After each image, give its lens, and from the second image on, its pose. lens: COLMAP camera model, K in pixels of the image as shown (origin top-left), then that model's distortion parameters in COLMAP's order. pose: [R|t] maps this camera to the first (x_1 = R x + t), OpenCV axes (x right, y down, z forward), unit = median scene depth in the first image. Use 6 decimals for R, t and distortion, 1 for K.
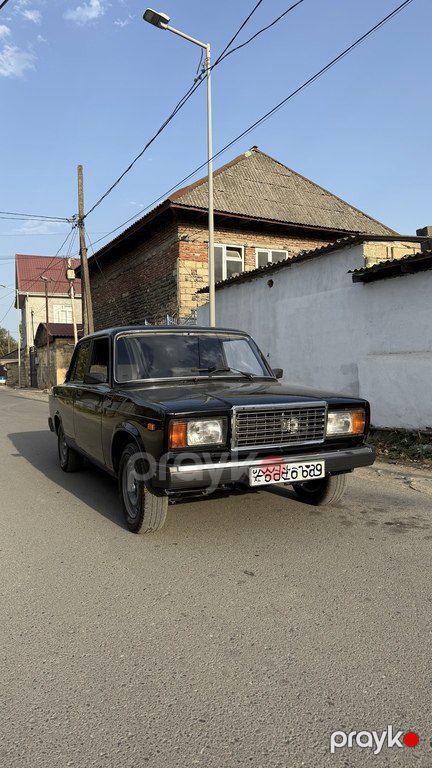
lens RADIAL K [[517.9, 0, 211.5], [0, 517.9, 395.3], [0, 0, 1]] dist [0.051632, -0.062596]
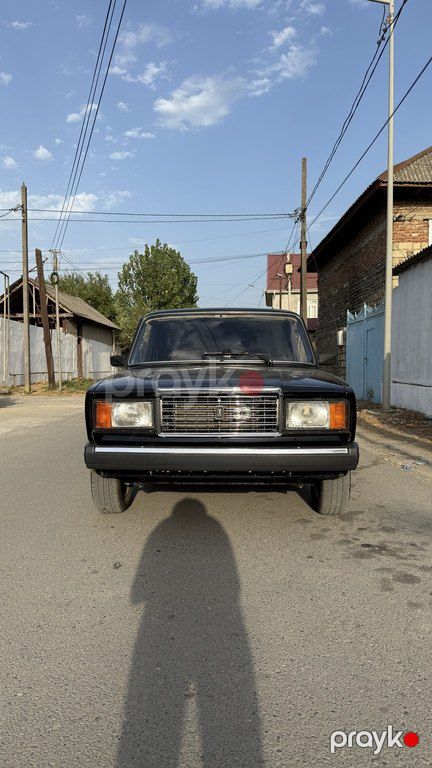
lens RADIAL K [[517.9, 0, 211.5], [0, 517.9, 395.3], [0, 0, 1]] dist [0.051632, -0.062596]
pose [[0.886324, 0.035584, -0.461697, 0.429803], [-0.031027, 0.999366, 0.017460, 0.010697], [0.462026, -0.001150, 0.886866, 0.168961]]
